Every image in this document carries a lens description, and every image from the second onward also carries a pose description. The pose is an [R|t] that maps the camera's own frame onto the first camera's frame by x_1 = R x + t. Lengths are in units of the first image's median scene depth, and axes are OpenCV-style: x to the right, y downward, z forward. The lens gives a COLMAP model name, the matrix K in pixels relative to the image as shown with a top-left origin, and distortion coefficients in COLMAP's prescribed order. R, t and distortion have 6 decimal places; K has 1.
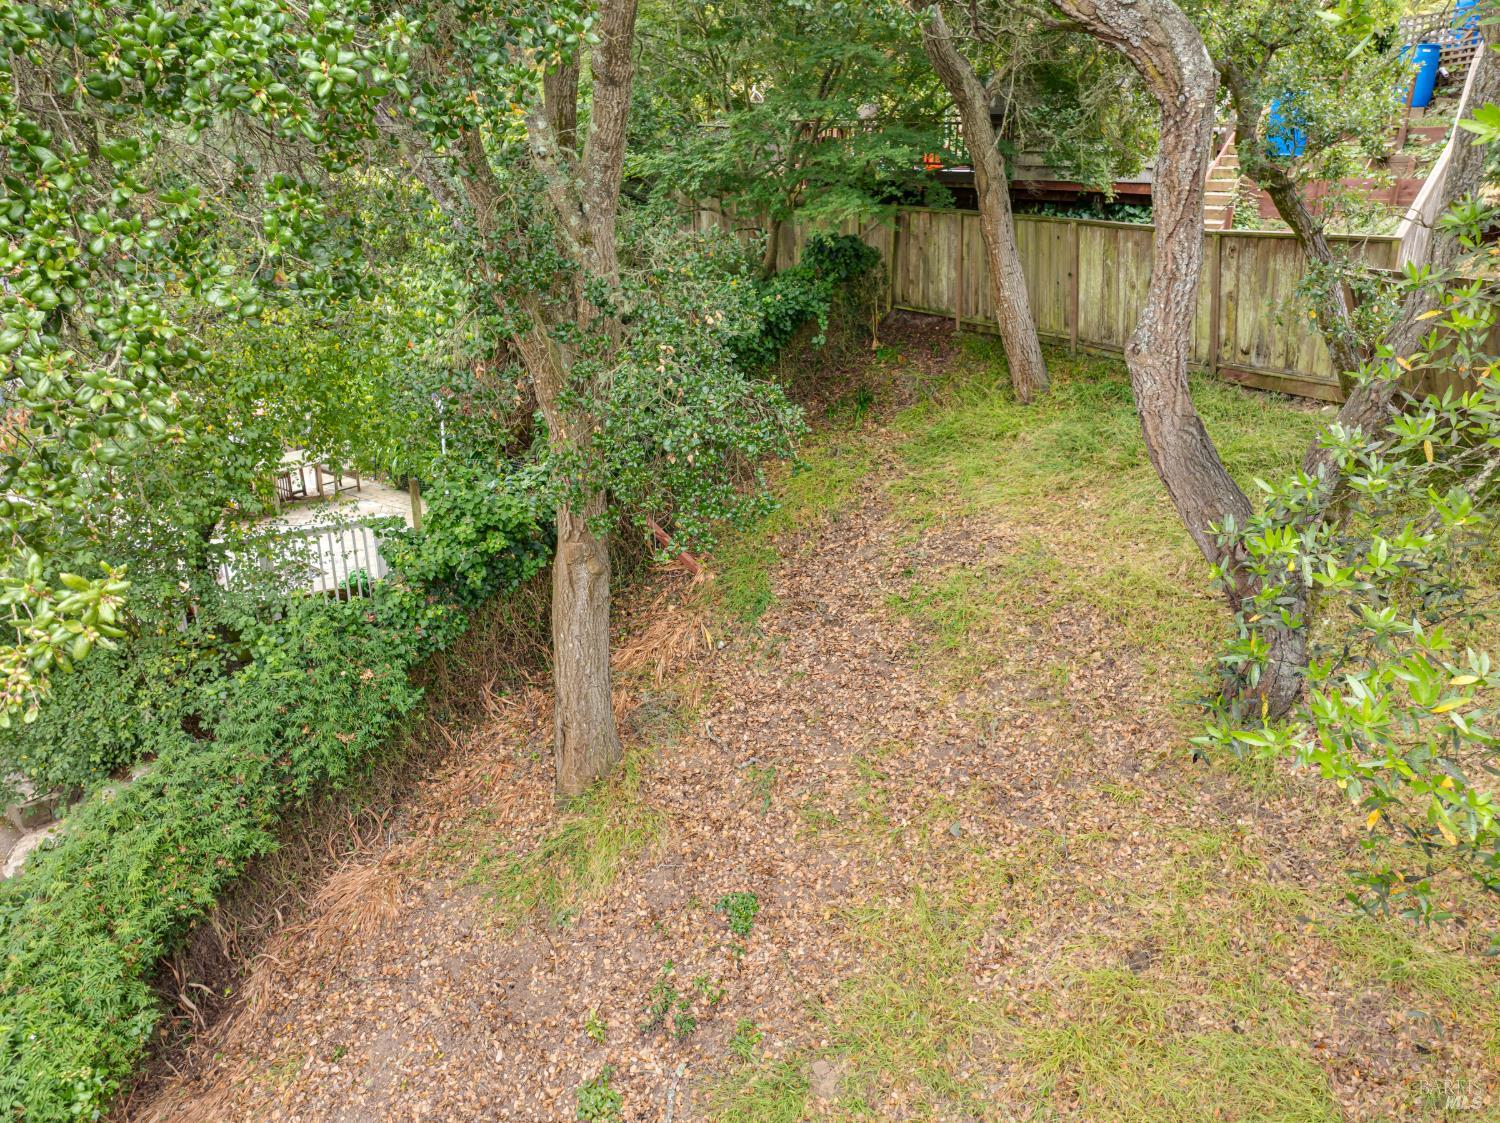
lens RADIAL K [[1062.9, 0, 756.8], [0, 1062.9, 553.8], [0, 0, 1]] dist [-0.033511, -0.004229]
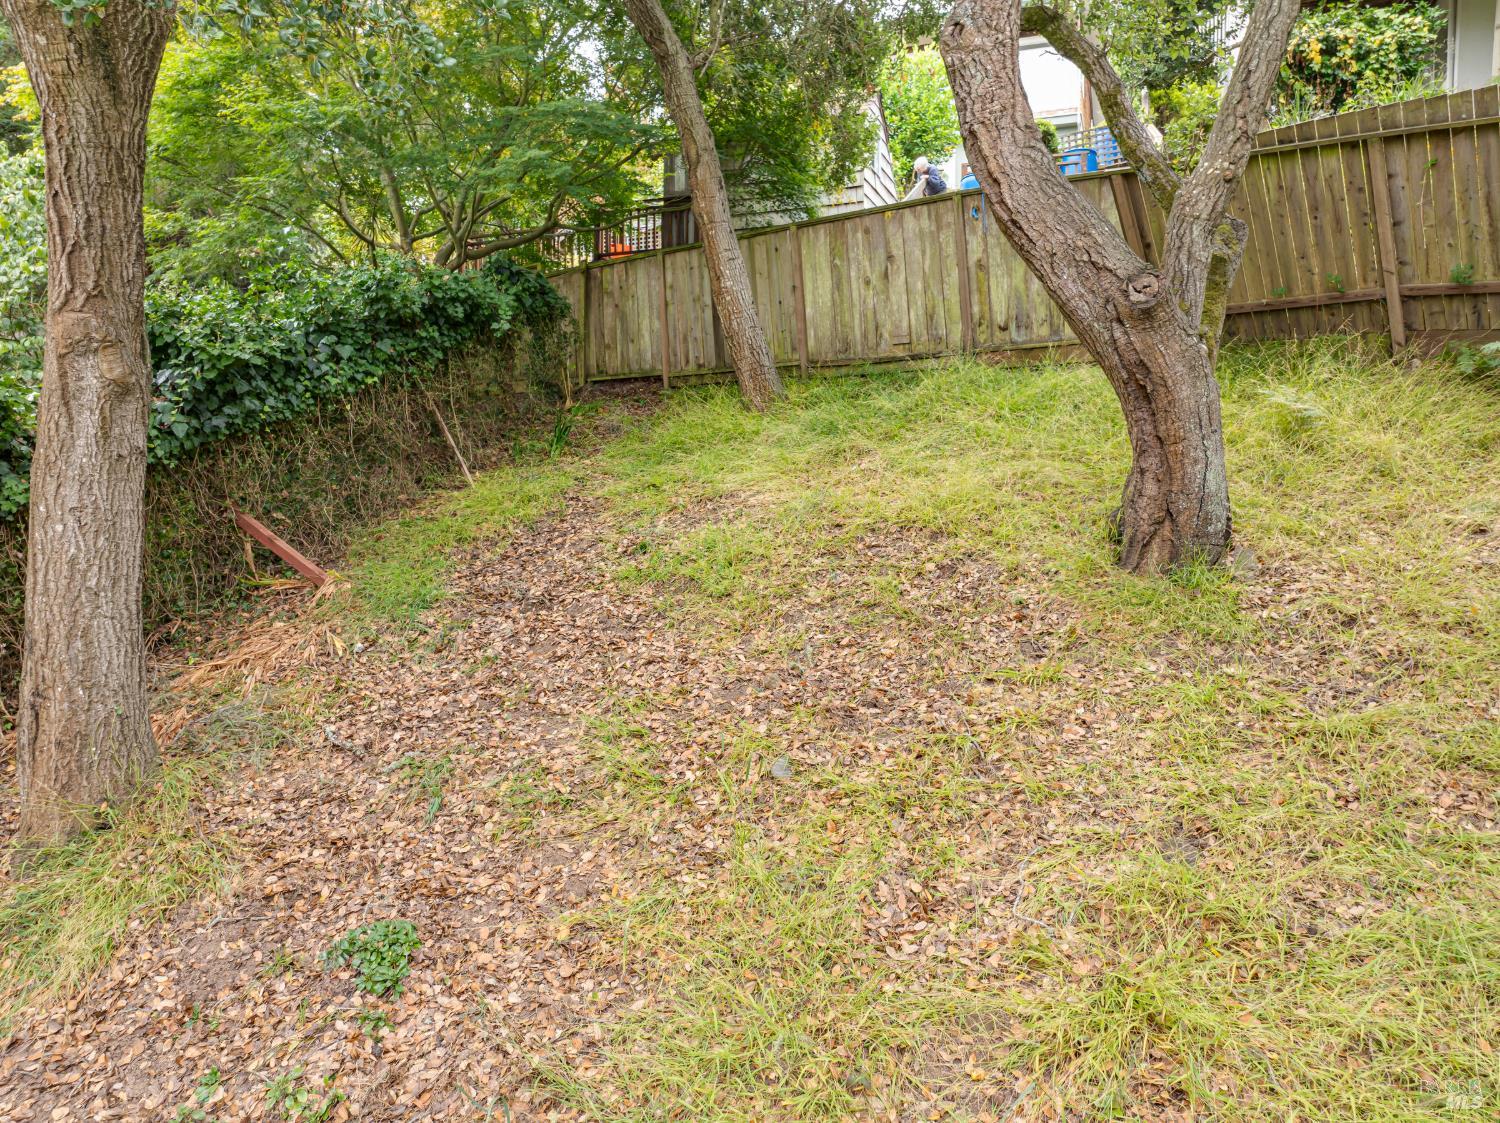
lens RADIAL K [[1062.9, 0, 756.8], [0, 1062.9, 553.8], [0, 0, 1]] dist [-0.033511, -0.004229]
pose [[0.954104, -0.009158, 0.299336, 0.005372], [0.104105, 0.947339, -0.302838, 0.304365], [-0.280800, 0.320101, 0.904813, 0.427025]]
